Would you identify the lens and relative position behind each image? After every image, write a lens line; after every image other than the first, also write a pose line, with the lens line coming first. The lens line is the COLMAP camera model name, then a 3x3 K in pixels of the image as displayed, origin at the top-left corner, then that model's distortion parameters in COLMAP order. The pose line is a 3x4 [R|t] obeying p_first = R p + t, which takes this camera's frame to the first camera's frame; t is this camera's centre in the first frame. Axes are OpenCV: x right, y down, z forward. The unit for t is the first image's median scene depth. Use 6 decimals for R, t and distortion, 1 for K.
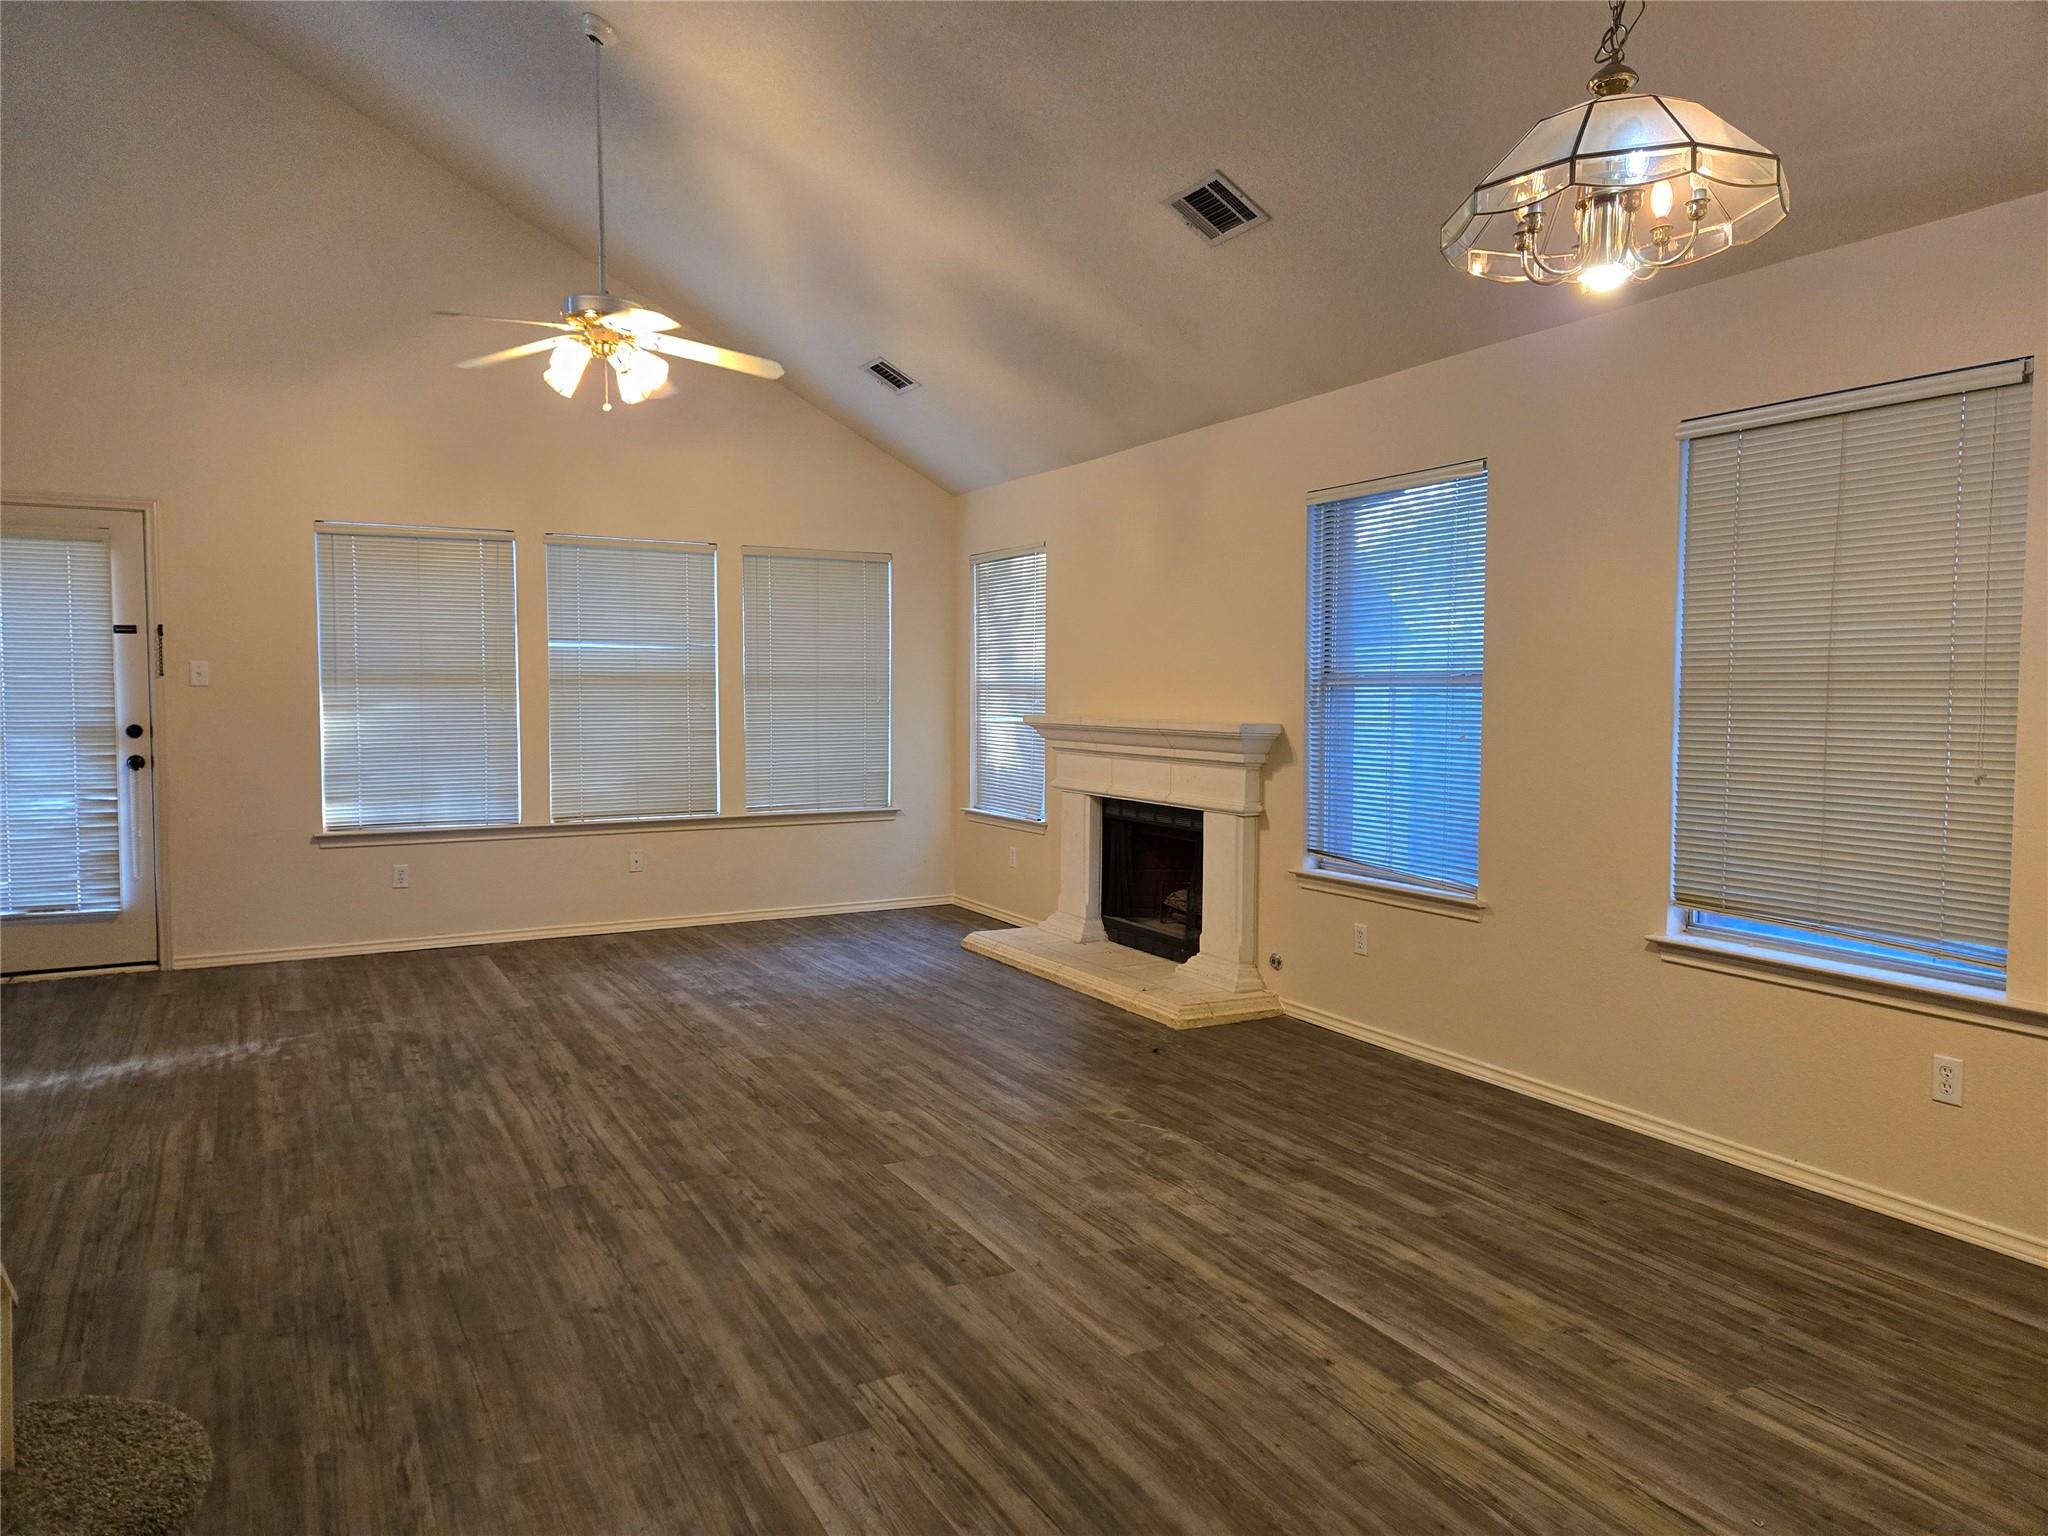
lens RADIAL K [[1372.1, 0, 1024.7], [0, 1372.1, 762.1], [0, 0, 1]] dist [0.063880, -0.015802]
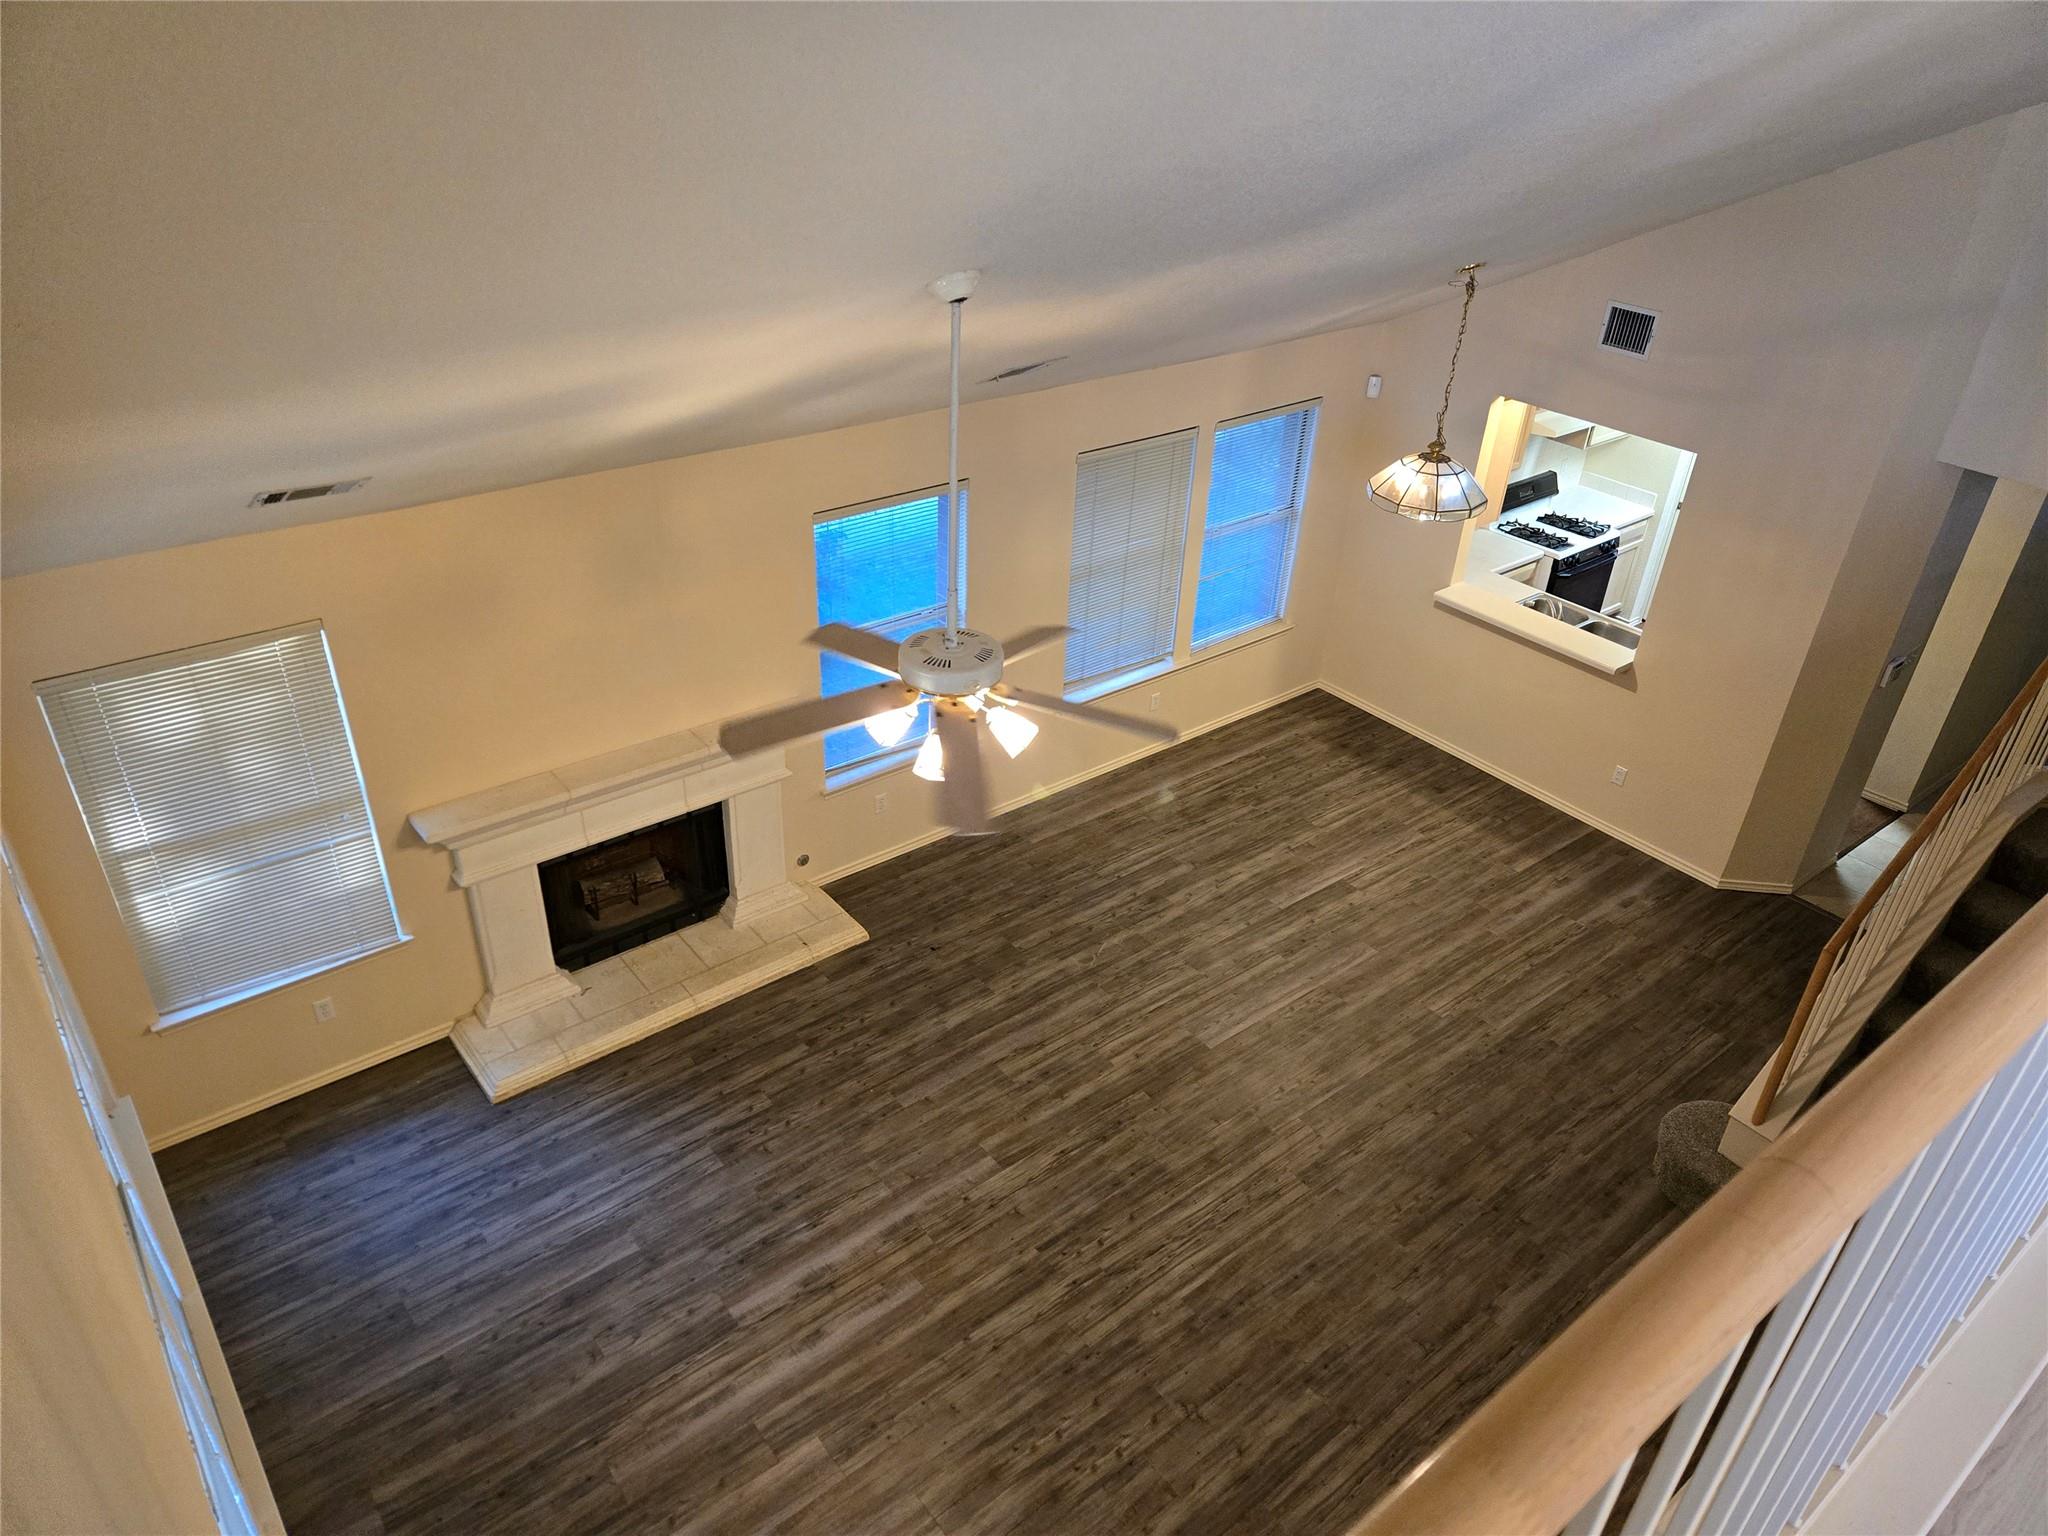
lens RADIAL K [[1372.1, 0, 1023.5], [0, 1372.1, 769.5], [0, 0, 1]] dist [0.063880, -0.015802]
pose [[-0.176106, -0.522618, 0.834180, -1.296599], [0.005739, 0.846865, 0.531777, -0.895404], [-0.984354, 0.098436, -0.146139, 1.455318]]
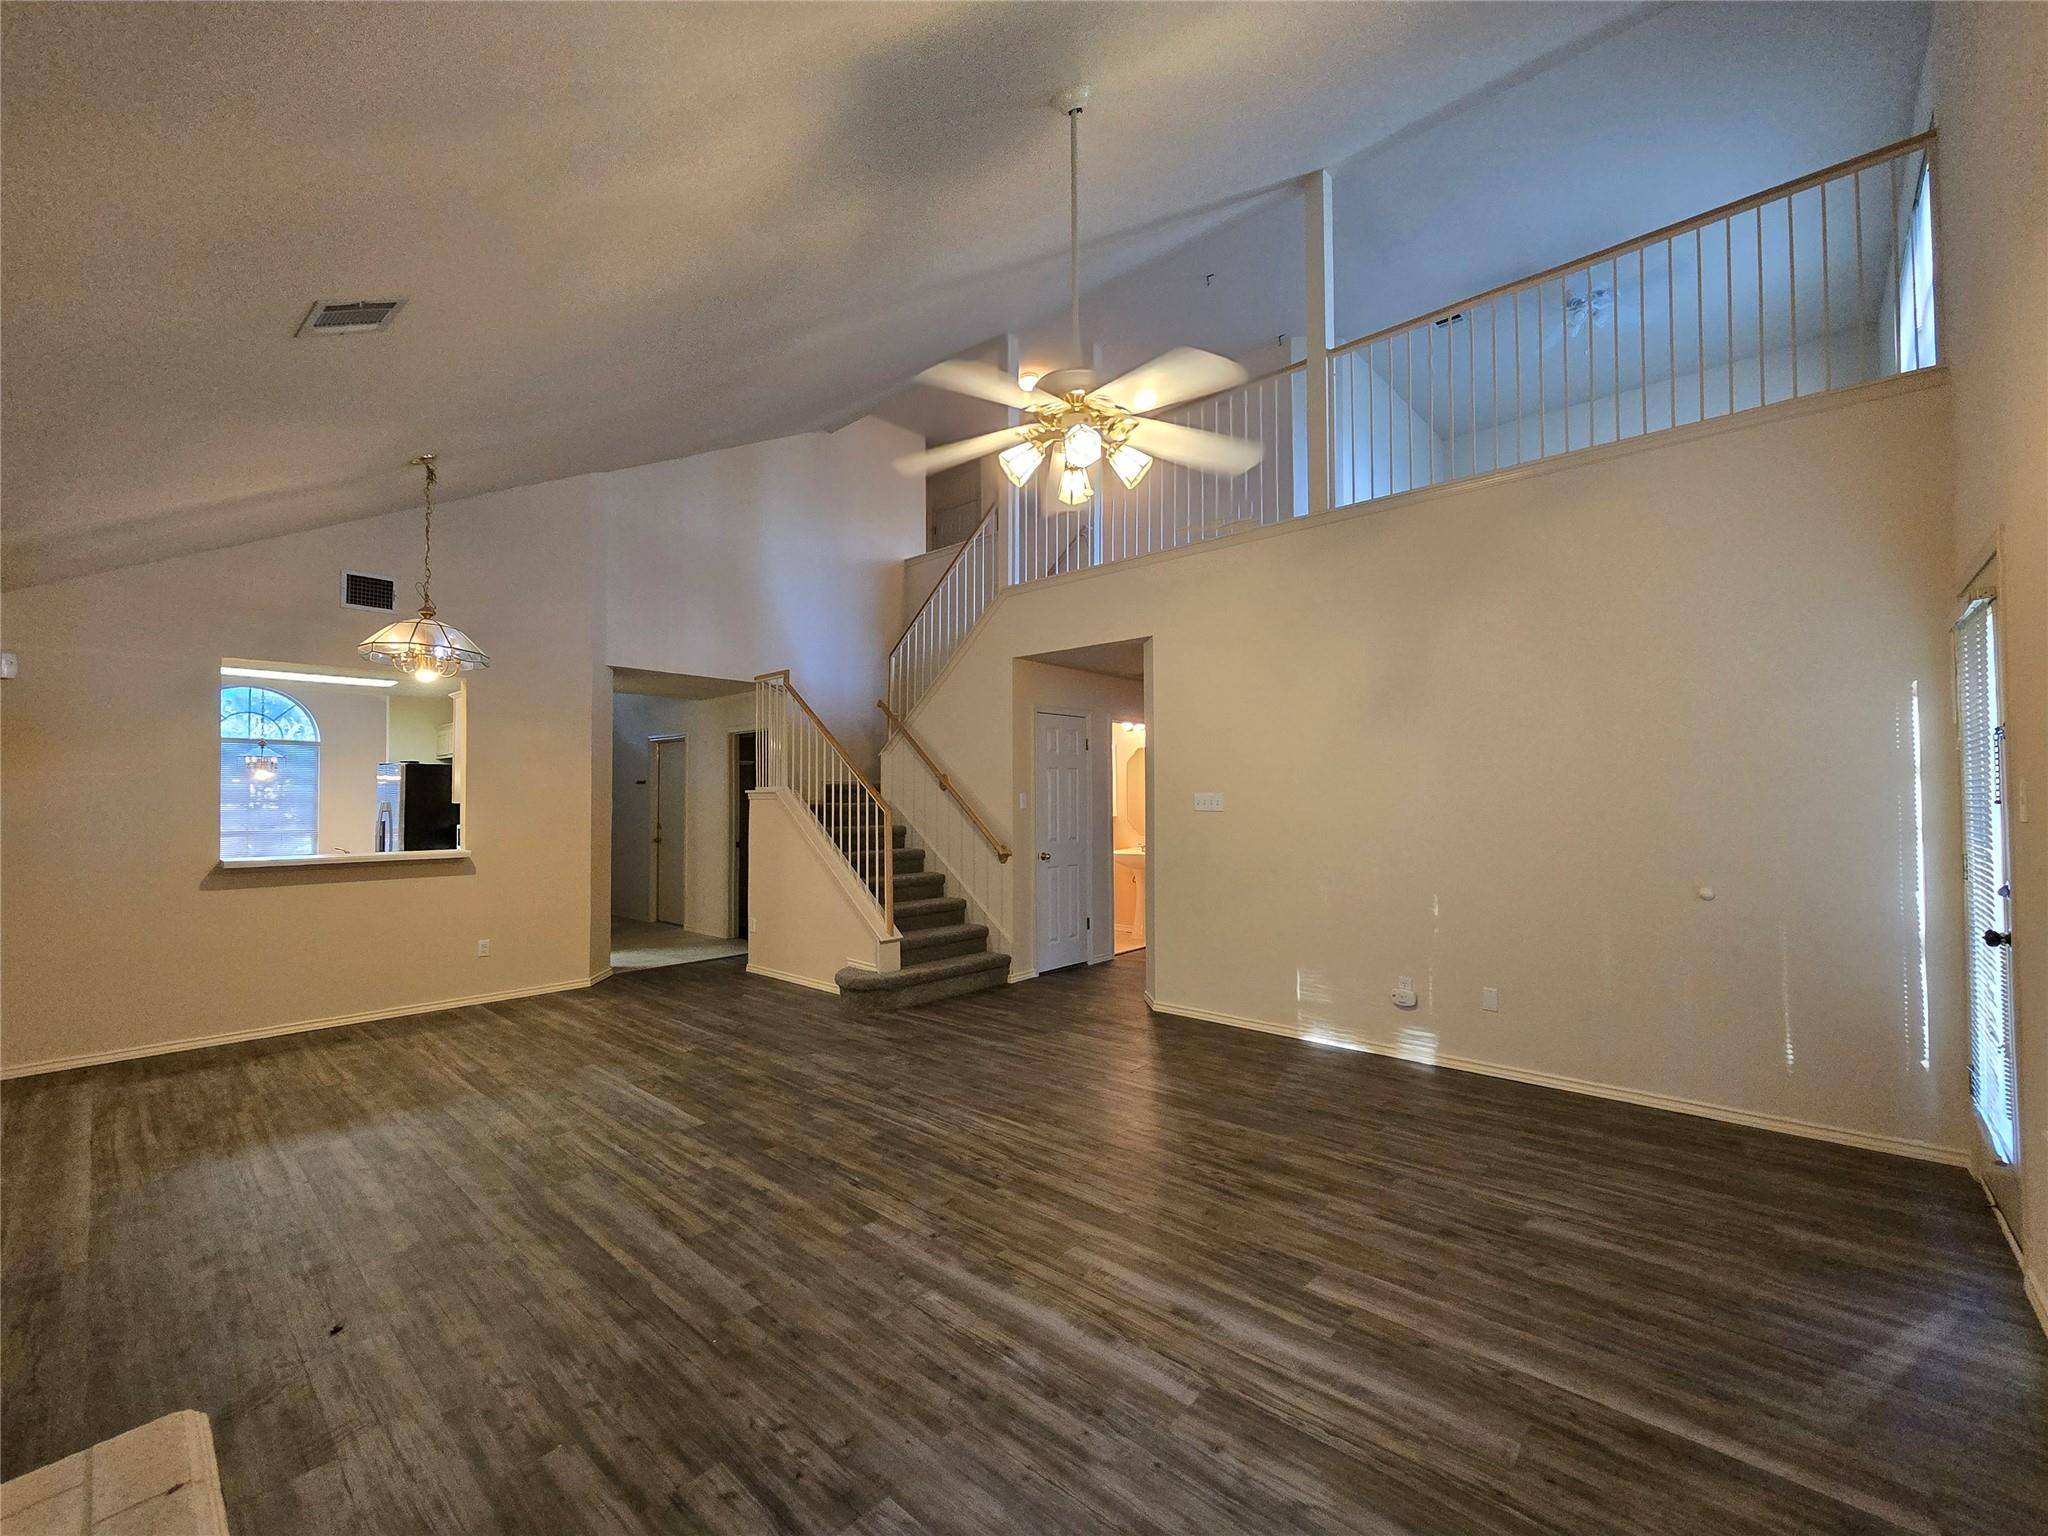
lens RADIAL K [[845.3, 0, 1020.7], [0, 845.3, 775.2], [0, 0, 1]] dist [0.004490, 0.000660]
pose [[-0.947211, -0.006632, -0.320541, -0.132546], [-0.015210, 0.999590, 0.024264, -0.129465], [0.320249, 0.027858, -0.946924, 2.034916]]
